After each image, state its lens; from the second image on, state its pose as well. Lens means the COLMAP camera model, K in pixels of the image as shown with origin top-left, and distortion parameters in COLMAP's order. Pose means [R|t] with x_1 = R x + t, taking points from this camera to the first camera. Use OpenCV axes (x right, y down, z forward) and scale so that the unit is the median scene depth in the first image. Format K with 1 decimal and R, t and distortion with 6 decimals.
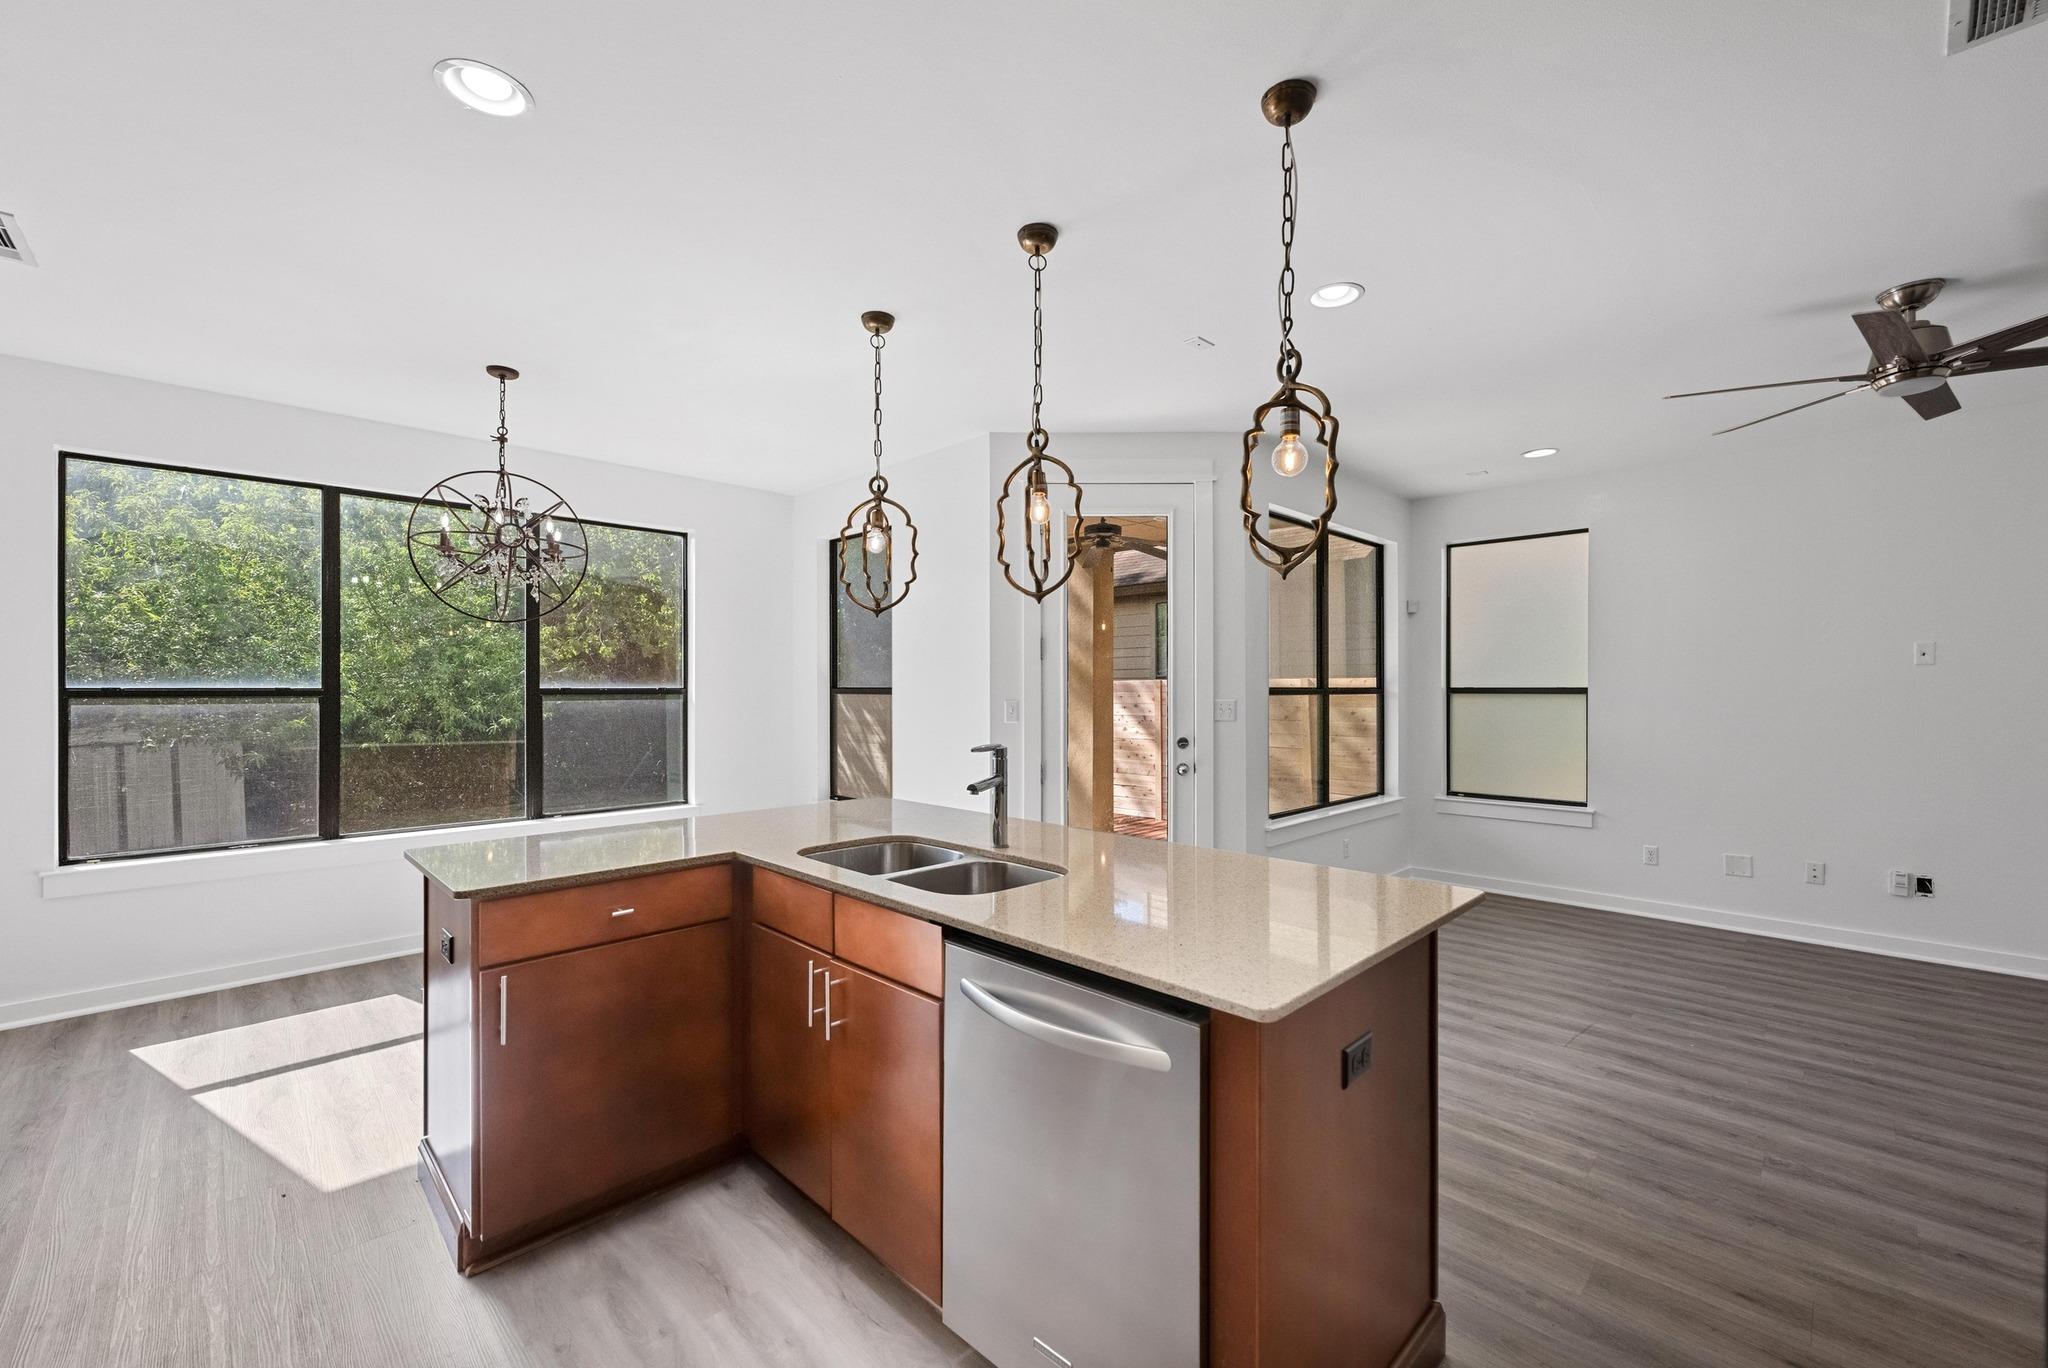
lens RADIAL K [[810.1, 0, 1026.5], [0, 810.1, 680.8], [0, 0, 1]] dist [-0.000599, -0.000311]
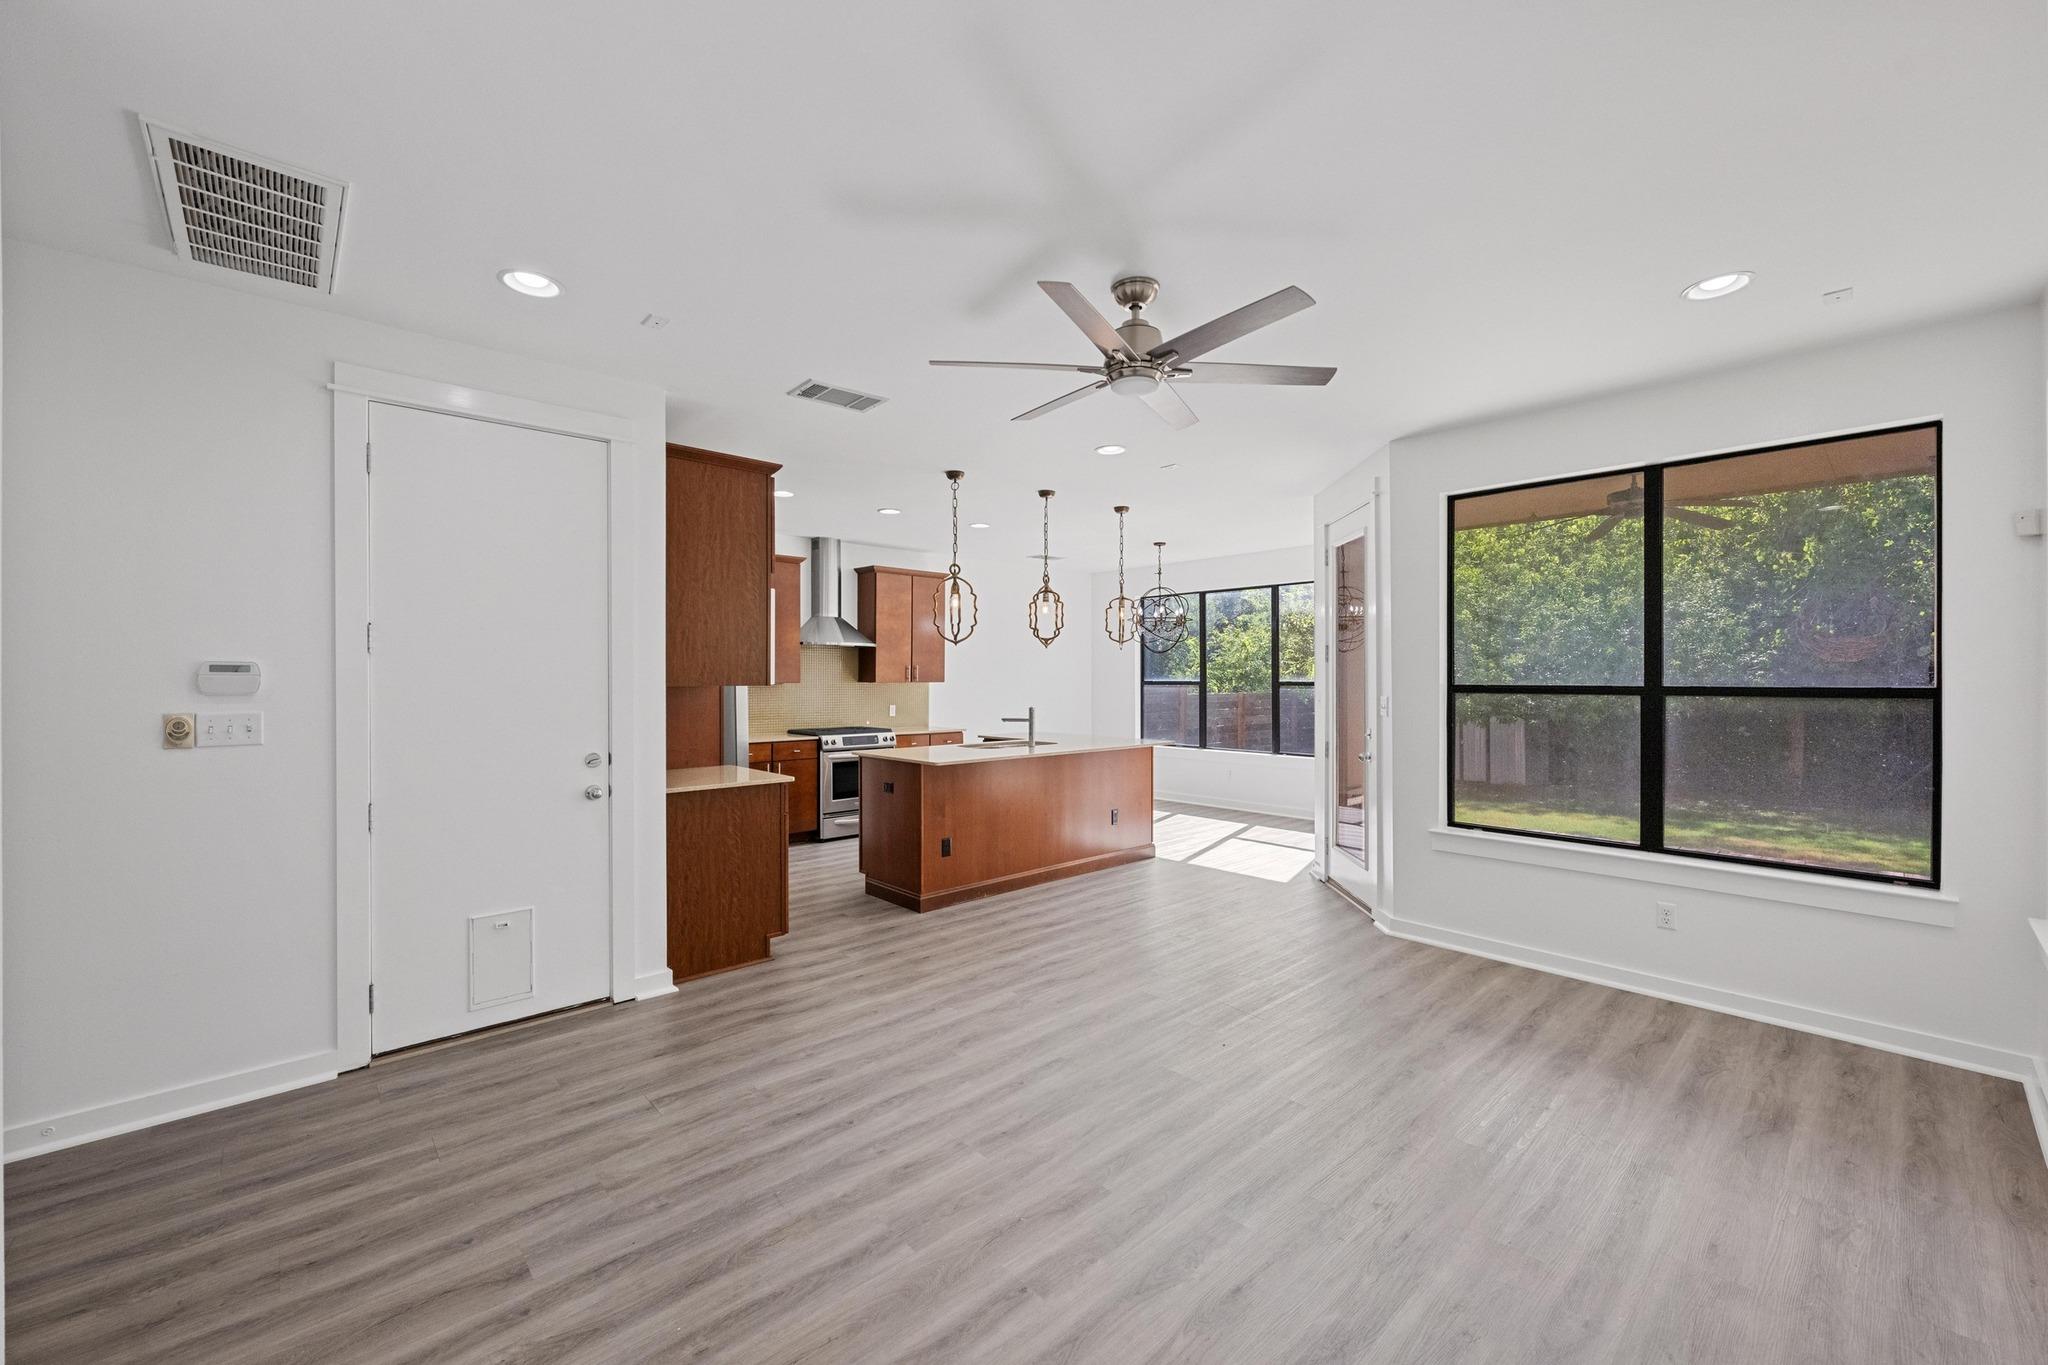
lens RADIAL K [[810.1, 0, 1026.5], [0, 810.1, 679.3], [0, 0, 1]] dist [-0.000599, -0.000311]
pose [[-0.032552, 0.000989, -0.999470, 1.329839], [-0.003711, 0.999992, 0.001110, 0.004107], [0.999463, 0.003745, -0.032548, 0.581587]]
